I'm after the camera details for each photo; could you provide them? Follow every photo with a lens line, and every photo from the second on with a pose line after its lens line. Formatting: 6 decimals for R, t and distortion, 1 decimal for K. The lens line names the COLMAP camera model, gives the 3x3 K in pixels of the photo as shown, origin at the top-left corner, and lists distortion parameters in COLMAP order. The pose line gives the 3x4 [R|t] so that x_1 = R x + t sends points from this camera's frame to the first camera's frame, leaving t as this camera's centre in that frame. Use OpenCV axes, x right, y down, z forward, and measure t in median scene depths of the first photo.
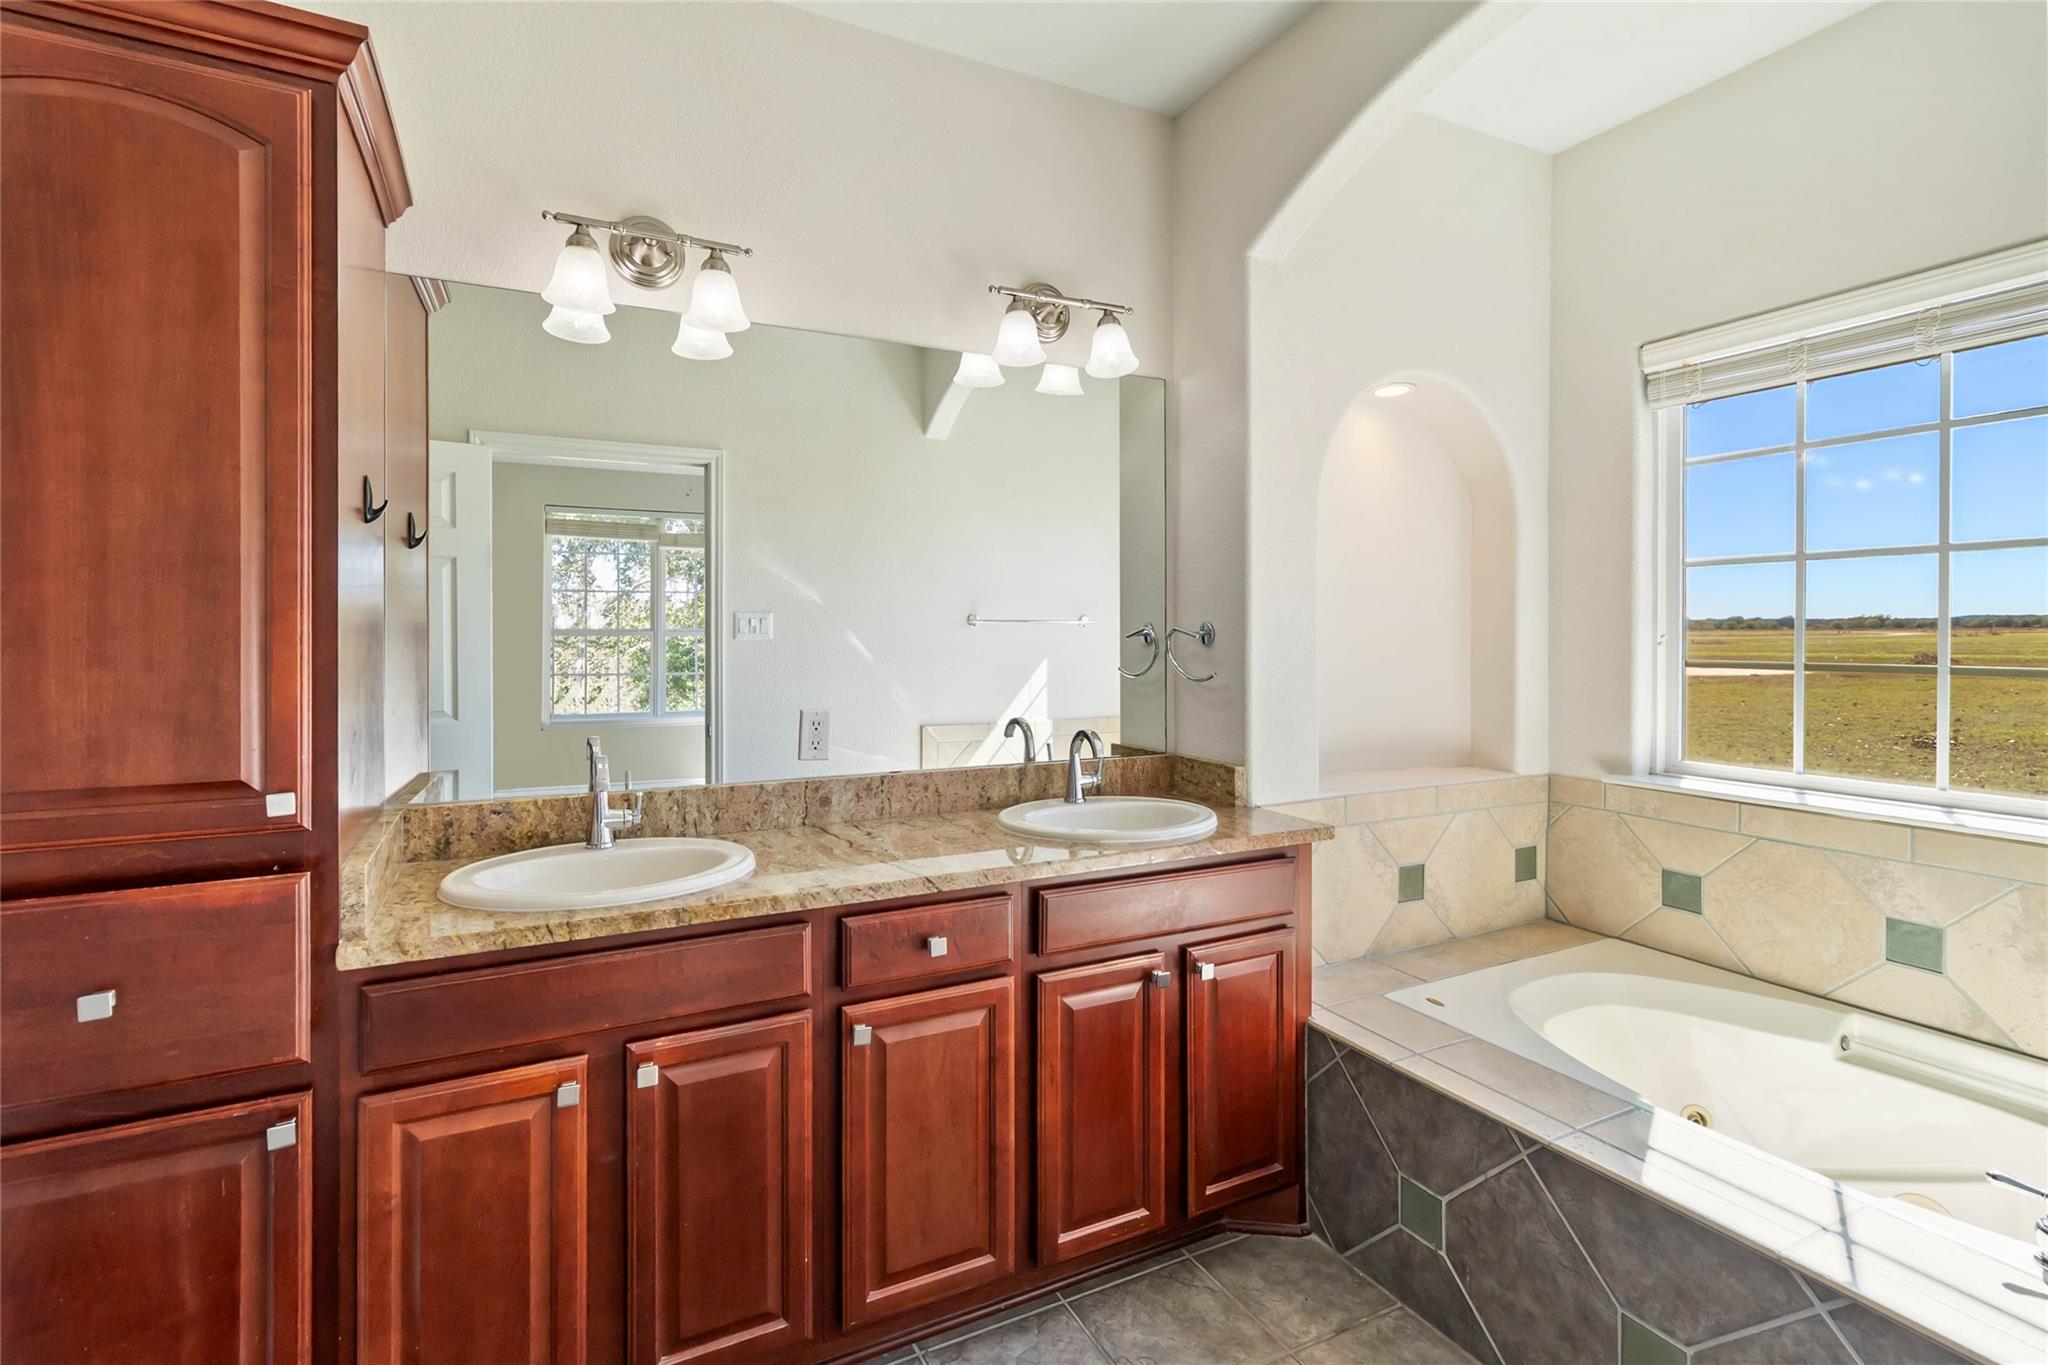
lens RADIAL K [[959.8, 0, 1022.2], [0, 959.8, 640.8], [0, 0, 1]] dist [0.001683, -0.000454]
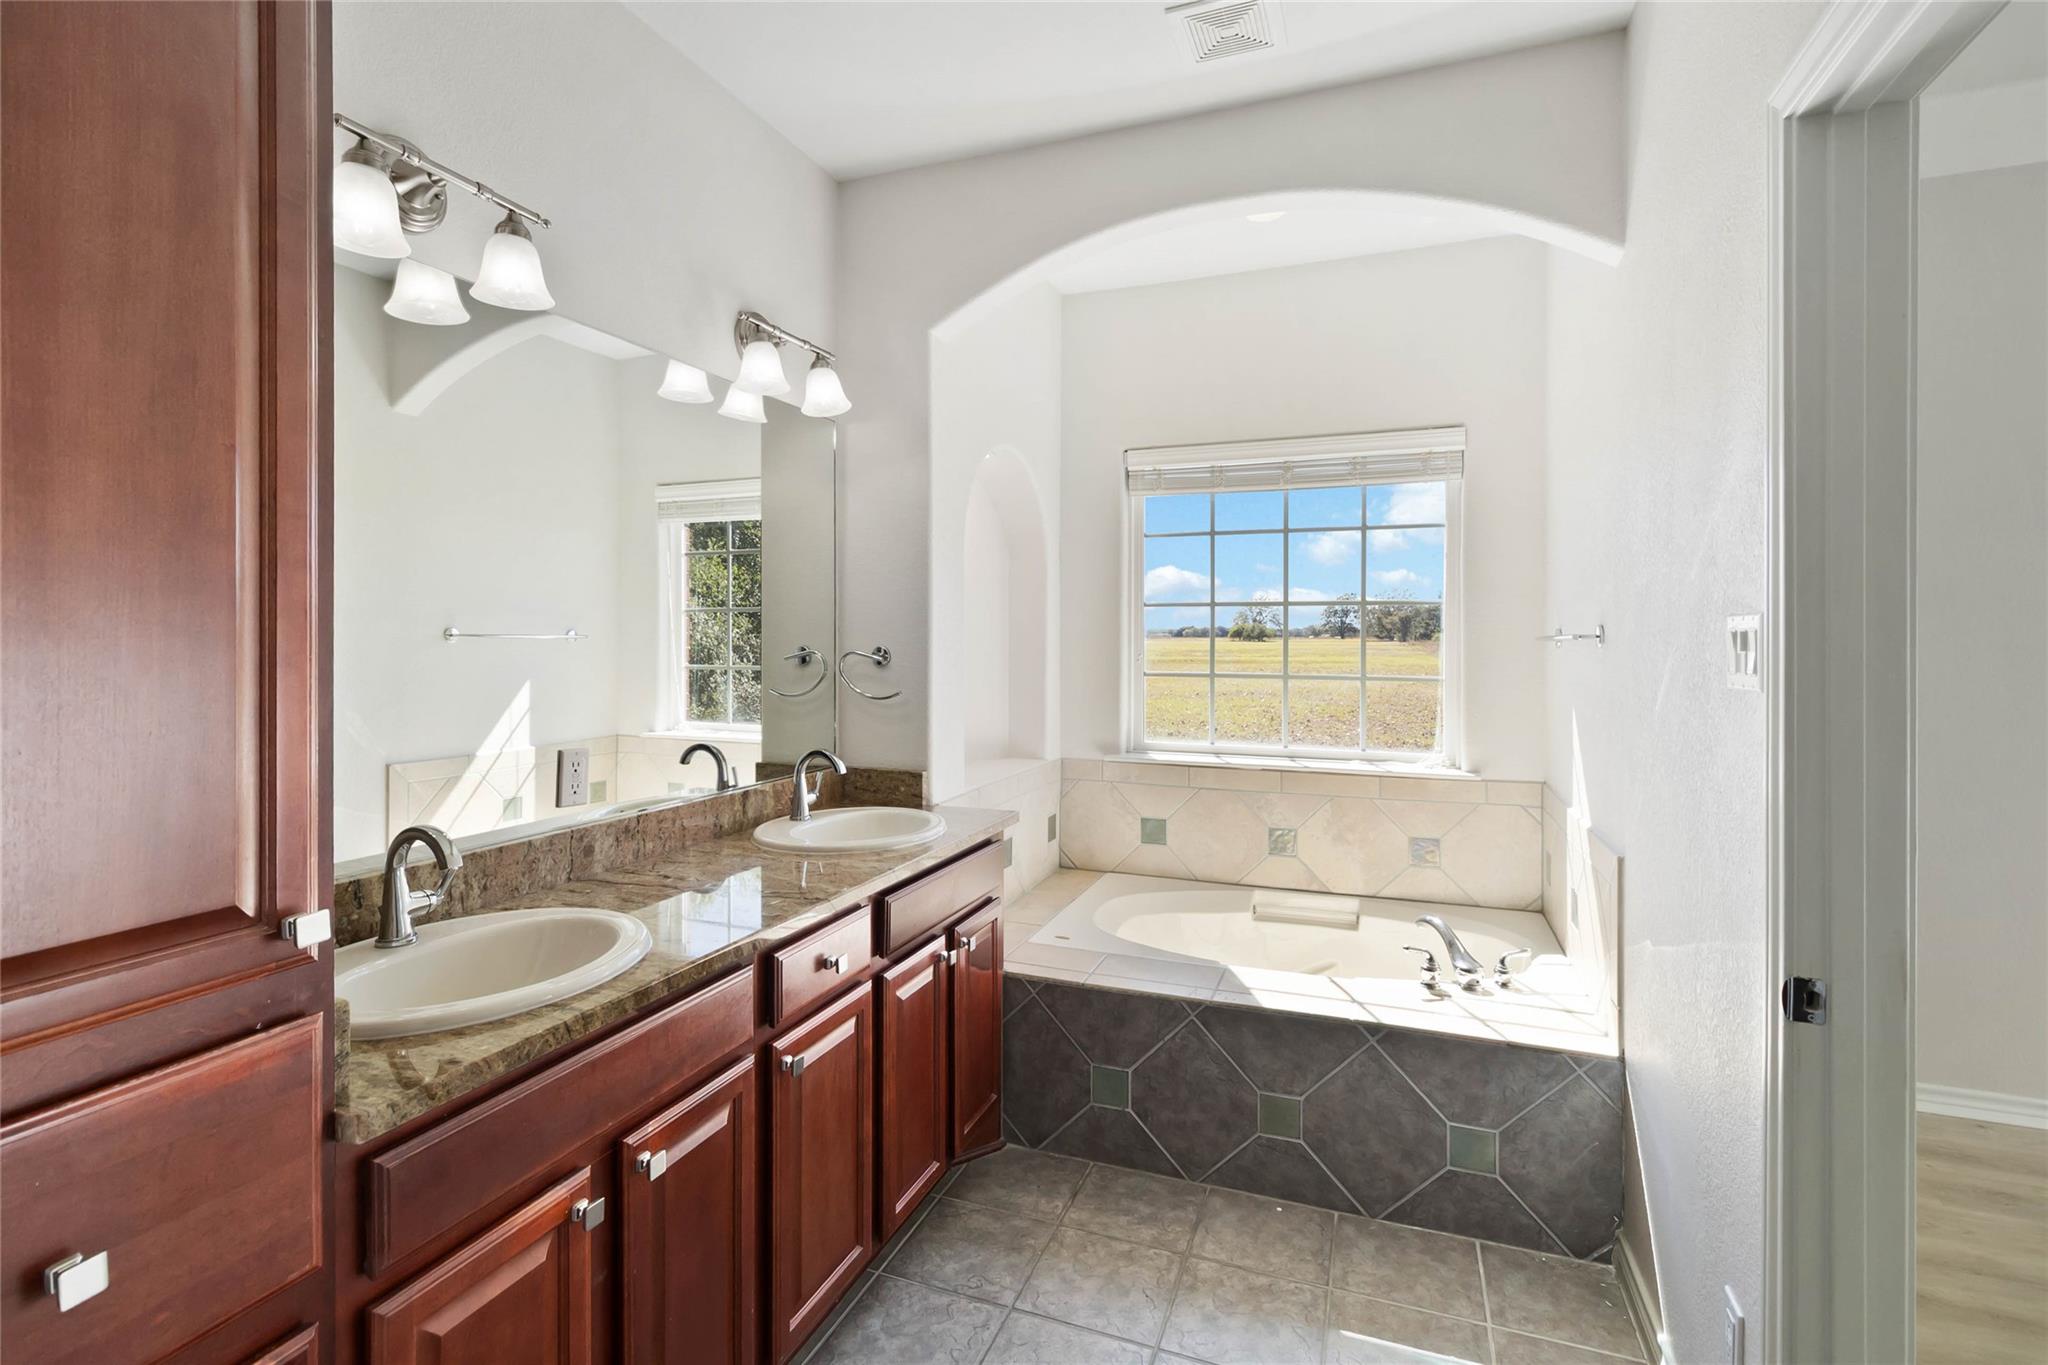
lens RADIAL K [[959.8, 0, 1022.2], [0, 959.8, 640.8], [0, 0, 1]] dist [0.001683, -0.000454]
pose [[0.741248, 0.002524, 0.671227, -0.517944], [0.001080, 0.999987, -0.004954, -0.023321], [-0.671230, 0.004397, 0.741236, 0.069425]]
